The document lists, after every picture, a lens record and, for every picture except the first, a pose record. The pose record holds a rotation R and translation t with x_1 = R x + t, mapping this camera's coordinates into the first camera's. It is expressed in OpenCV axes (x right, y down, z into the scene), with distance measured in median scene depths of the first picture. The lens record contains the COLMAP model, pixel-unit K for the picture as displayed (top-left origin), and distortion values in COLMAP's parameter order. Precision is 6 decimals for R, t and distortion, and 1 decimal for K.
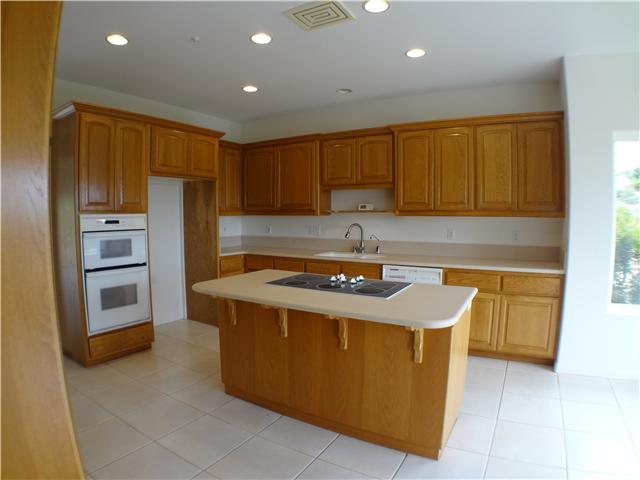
lens RADIAL K [[370.6, 0, 320.0], [0, 370.6, 240.0], [0, 0, 1]] dist [-0.152824, 0.003516]
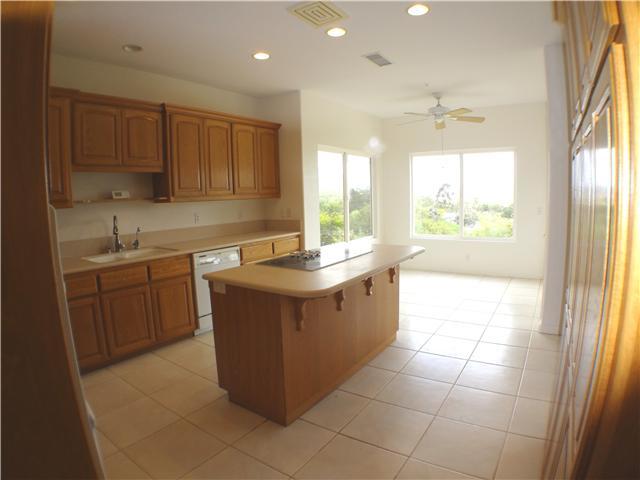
lens RADIAL K [[370.6, 0, 320.0], [0, 370.6, 240.0], [0, 0, 1]] dist [-0.152824, 0.003516]
pose [[0.071265, -0.127007, 0.989338, -0.716938], [0.090962, 0.988555, 0.120354, -0.050760], [-0.993301, 0.081415, 0.082002, 0.595052]]
